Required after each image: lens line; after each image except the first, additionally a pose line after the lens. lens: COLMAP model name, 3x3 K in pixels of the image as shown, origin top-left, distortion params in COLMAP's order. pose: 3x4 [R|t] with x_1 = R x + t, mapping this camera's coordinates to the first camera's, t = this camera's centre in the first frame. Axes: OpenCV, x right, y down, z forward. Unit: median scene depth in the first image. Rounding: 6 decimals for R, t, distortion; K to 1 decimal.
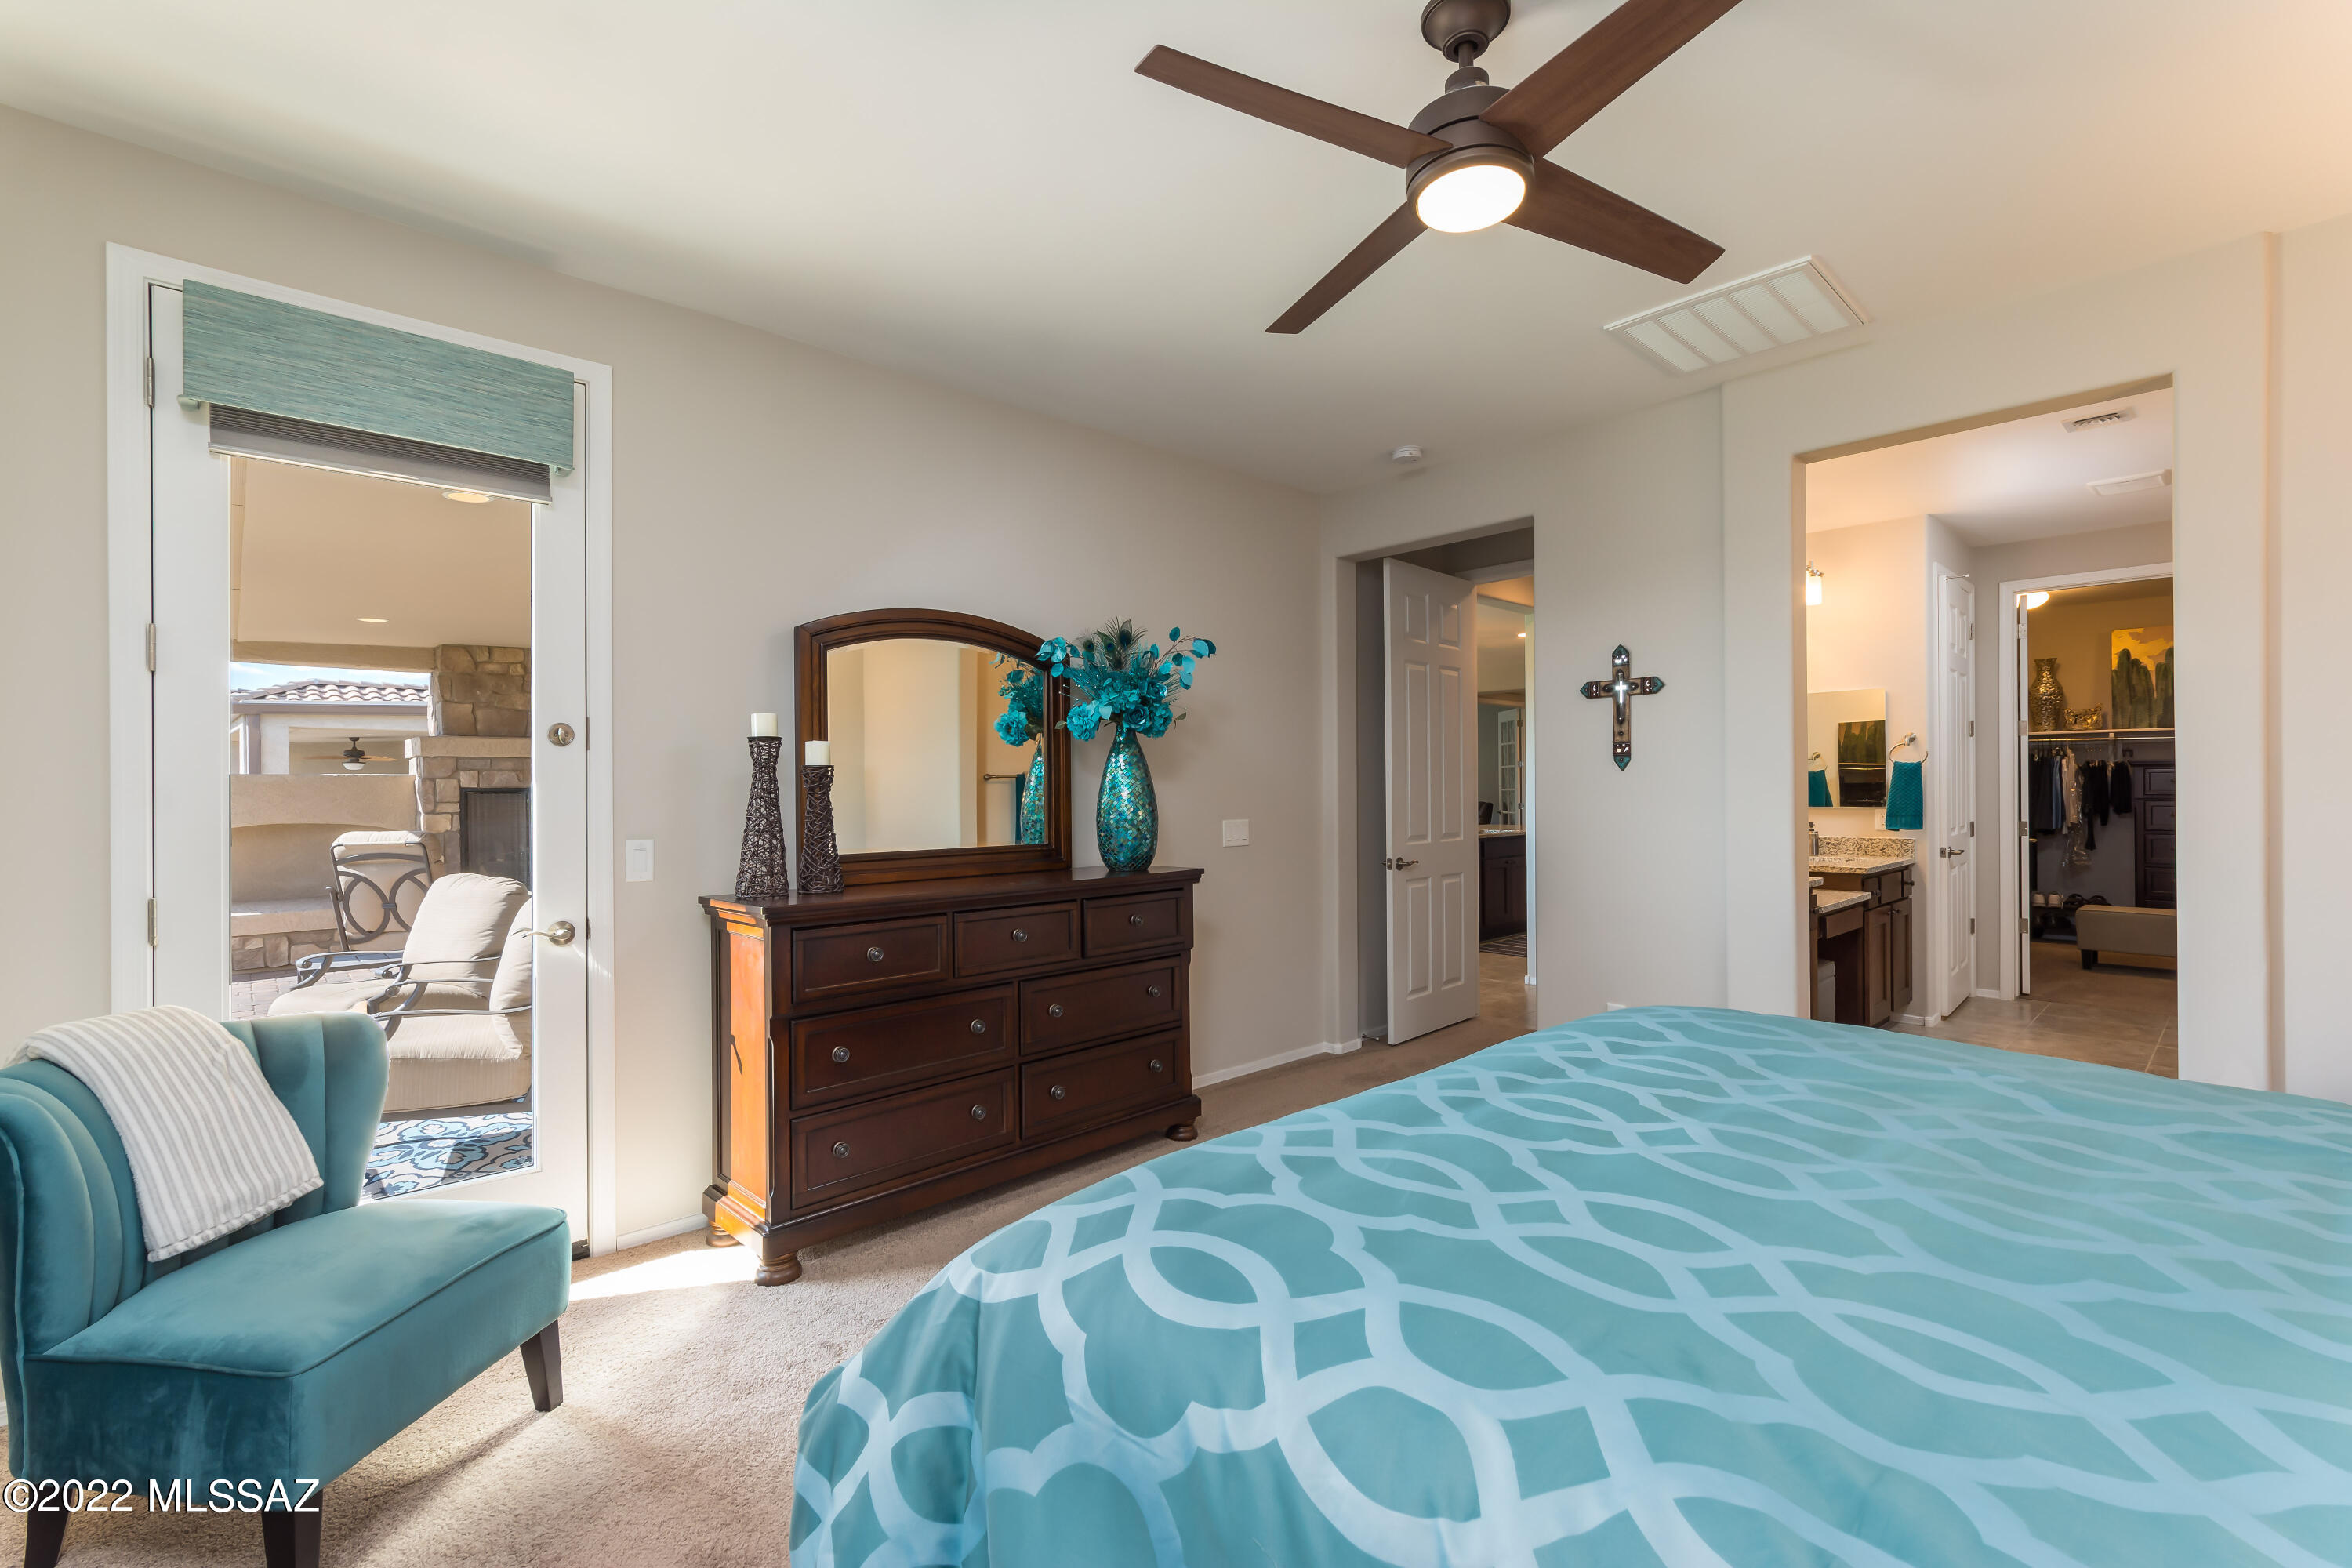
lens RADIAL K [[1018.1, 0, 1163.0], [0, 1018.1, 778.7], [0, 0, 1]] dist [0.001132, 0.002762]
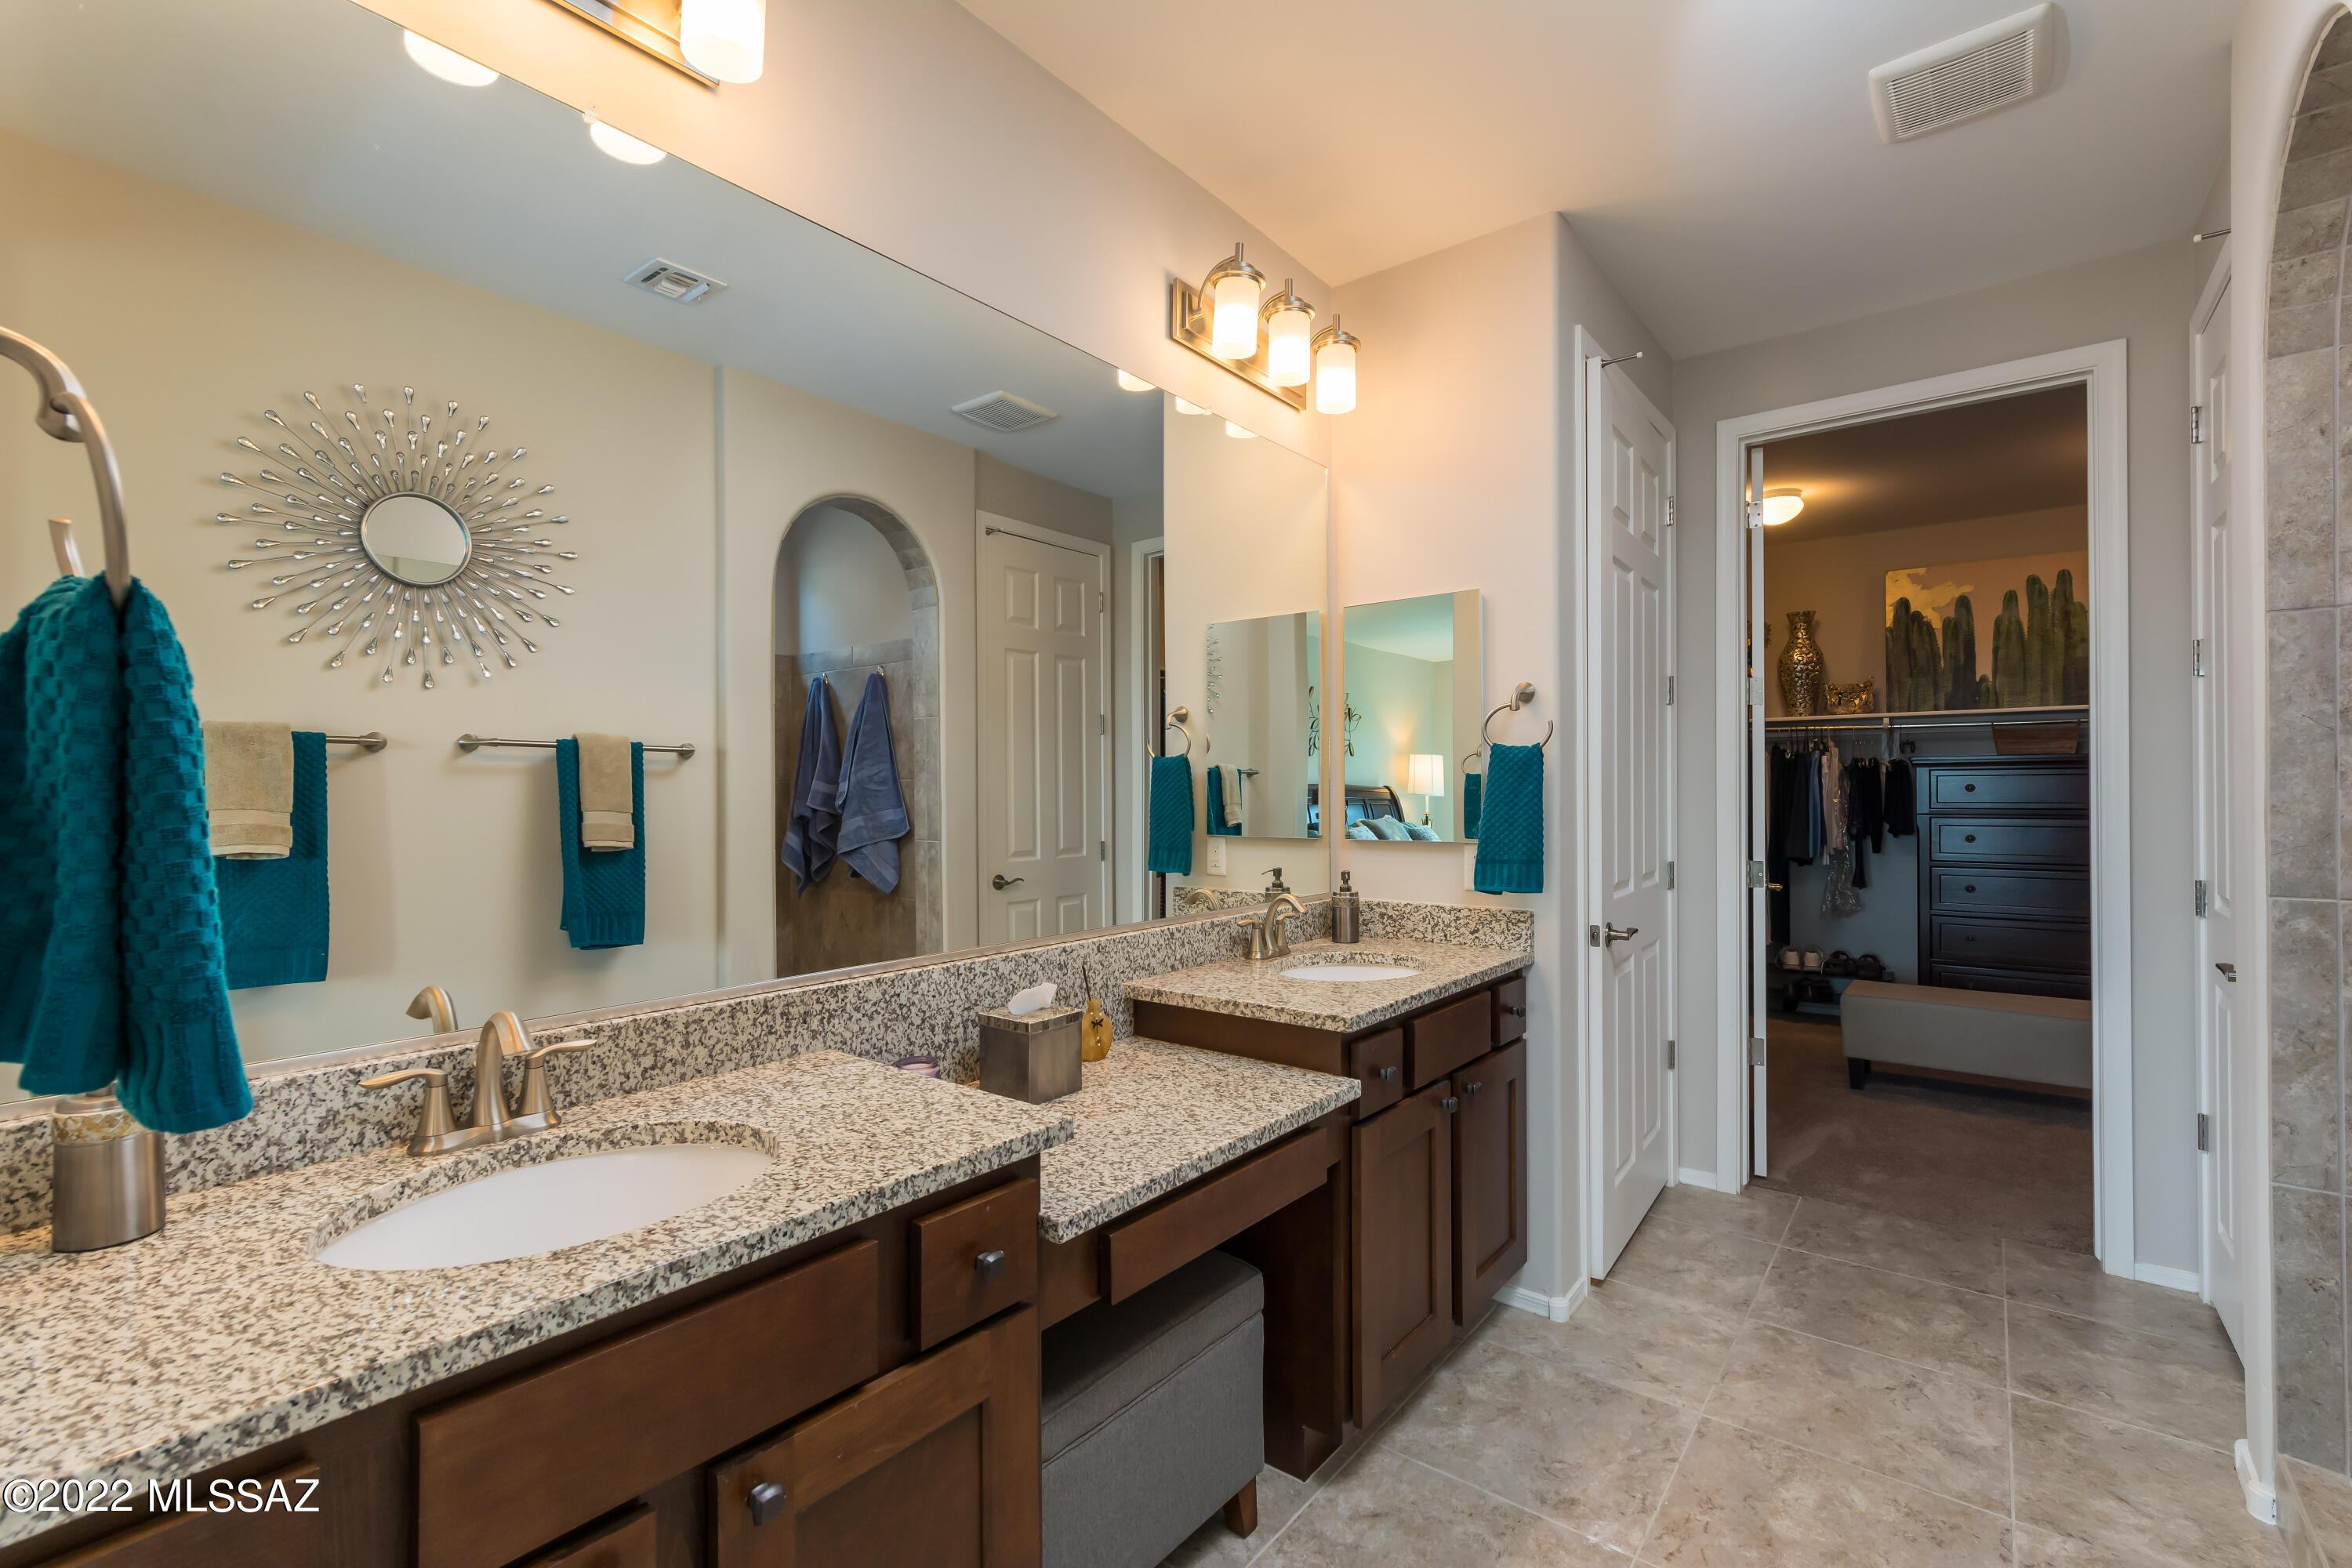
lens RADIAL K [[1018.1, 0, 1149.9], [0, 1018.1, 781.8], [0, 0, 1]] dist [0.001132, 0.002762]
pose [[0.990647, 0.002174, 0.136429, 0.342074], [-0.001869, 0.999995, -0.002365, 0.001176], [-0.136434, 0.002088, 0.990647, 0.385392]]
